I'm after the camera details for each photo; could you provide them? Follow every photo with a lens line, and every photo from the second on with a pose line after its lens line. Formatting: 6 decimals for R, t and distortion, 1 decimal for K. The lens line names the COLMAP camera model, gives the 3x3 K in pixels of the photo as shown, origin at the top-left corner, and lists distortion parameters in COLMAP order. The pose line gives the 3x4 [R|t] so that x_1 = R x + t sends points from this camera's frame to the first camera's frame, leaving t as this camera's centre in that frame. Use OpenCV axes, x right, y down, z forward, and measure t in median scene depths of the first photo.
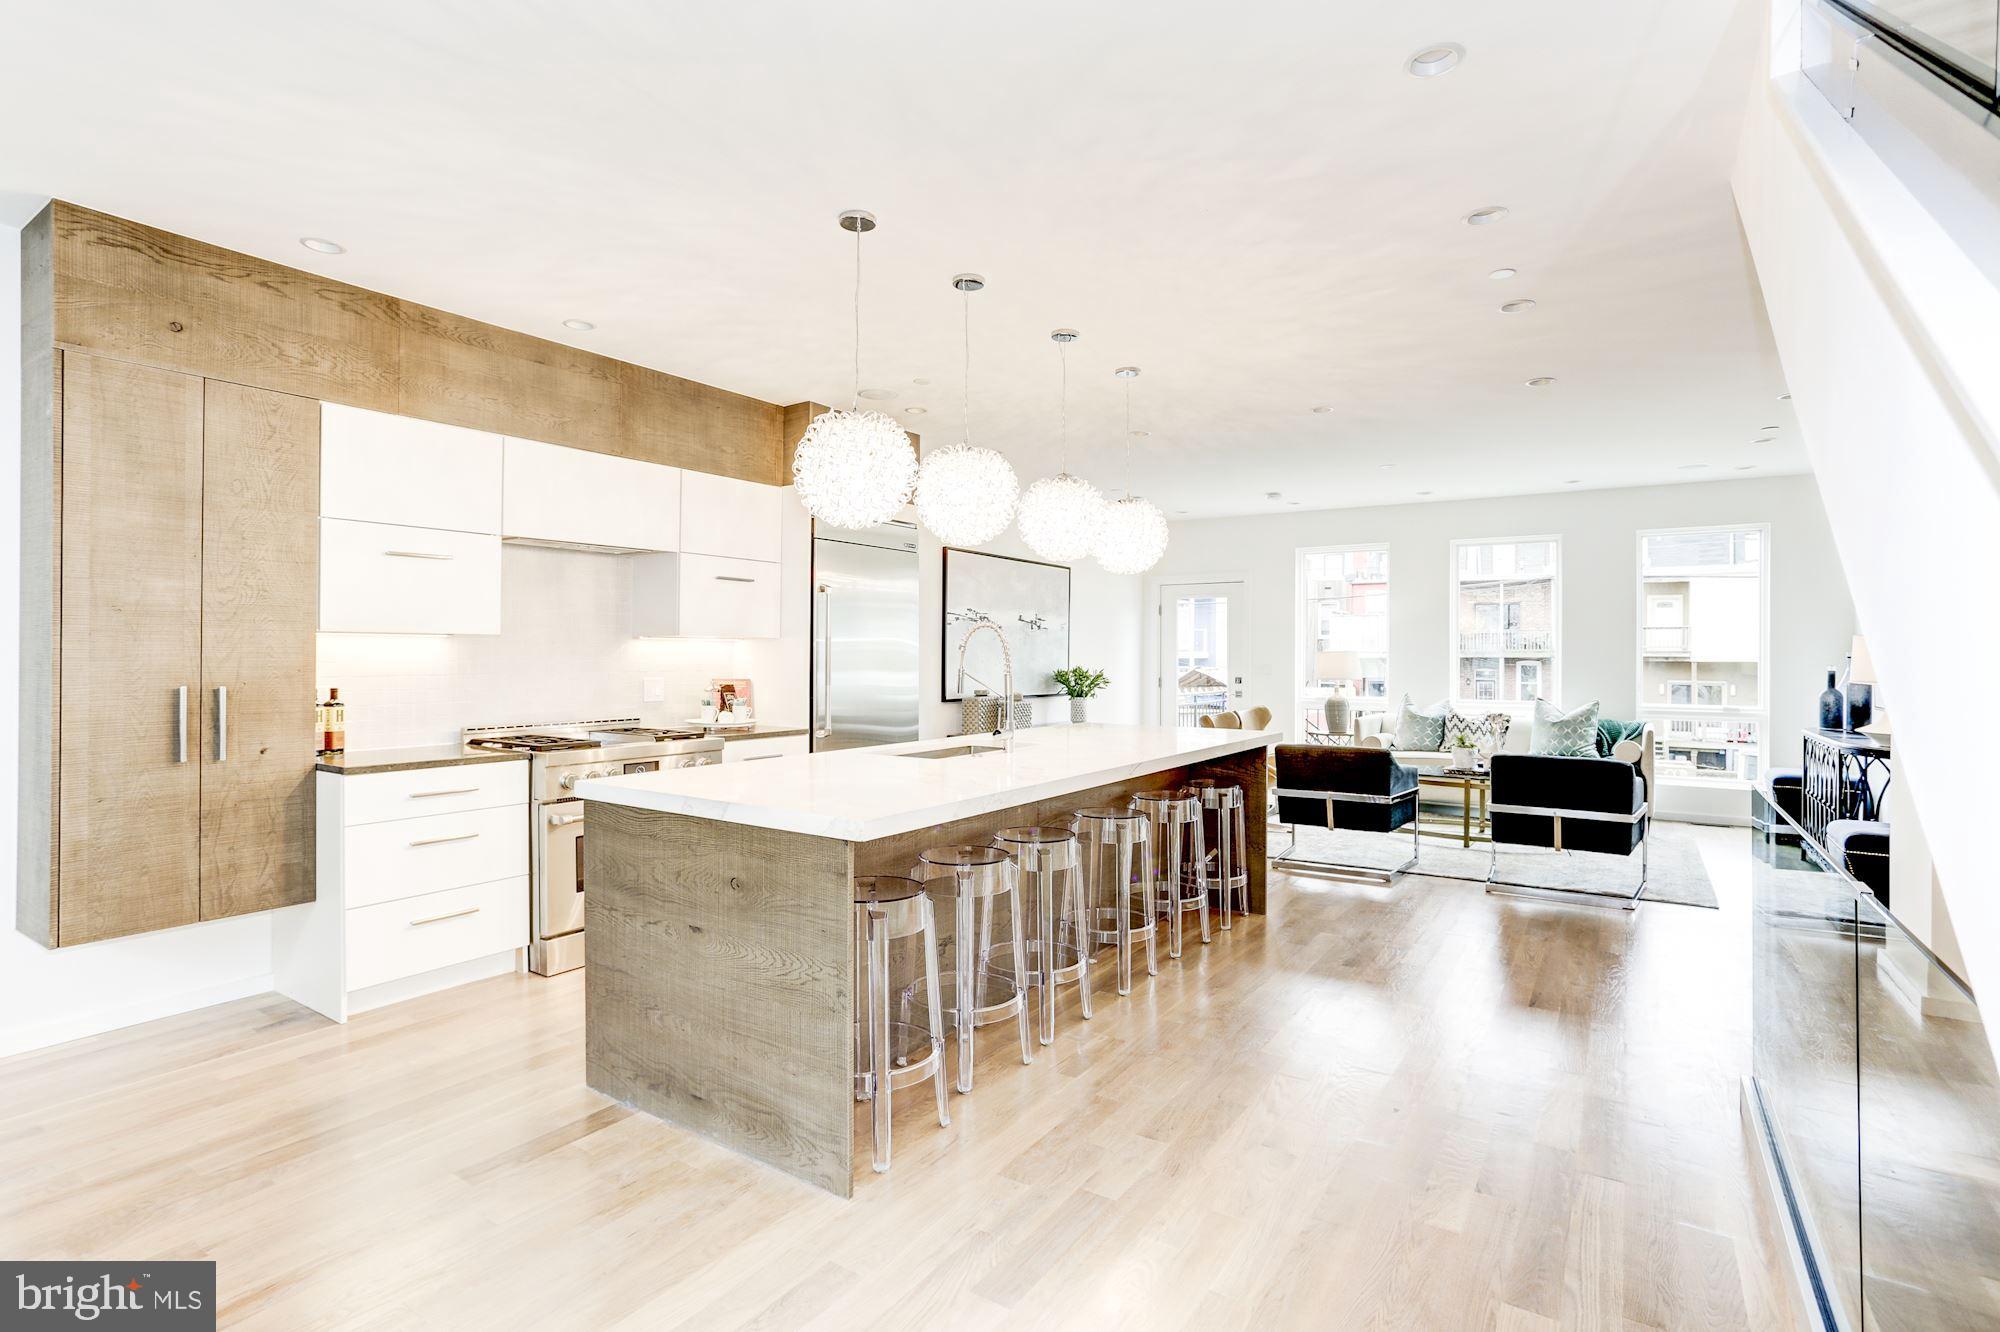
lens RADIAL K [[963.3, 0, 996.9], [0, 963.3, 653.7], [0, 0, 1]] dist [-0.056161, 0.029682]
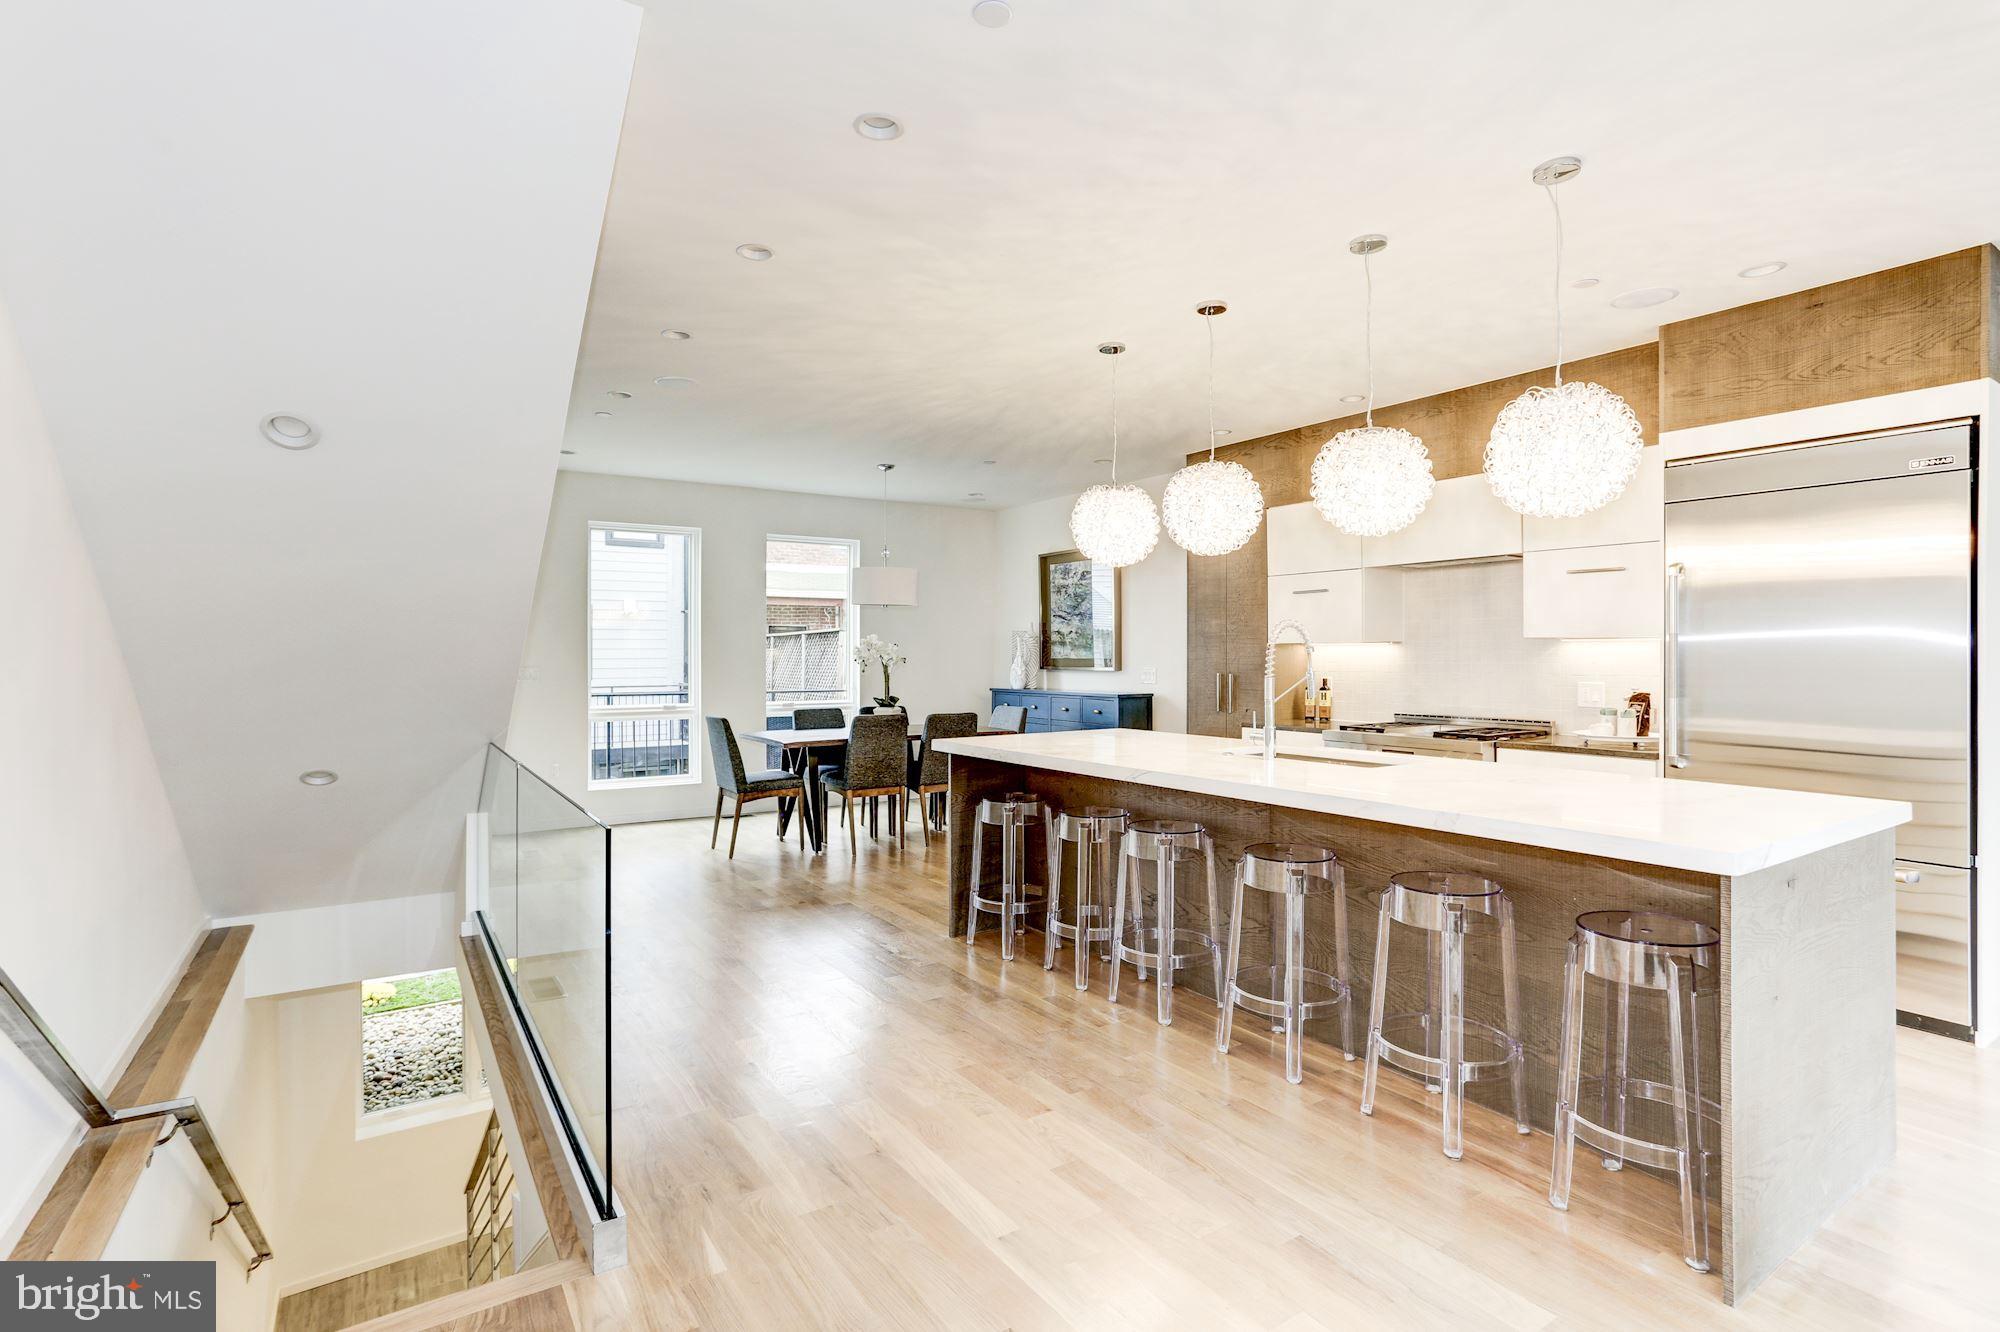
lens RADIAL K [[963.3, 0, 996.9], [0, 963.3, 653.7], [0, 0, 1]] dist [-0.056161, 0.029682]
pose [[-0.397459, 0.000457, -0.917620, 0.942260], [0.003274, 0.999994, -0.000920, -0.004487], [0.917614, -0.003370, -0.397458, 1.085430]]
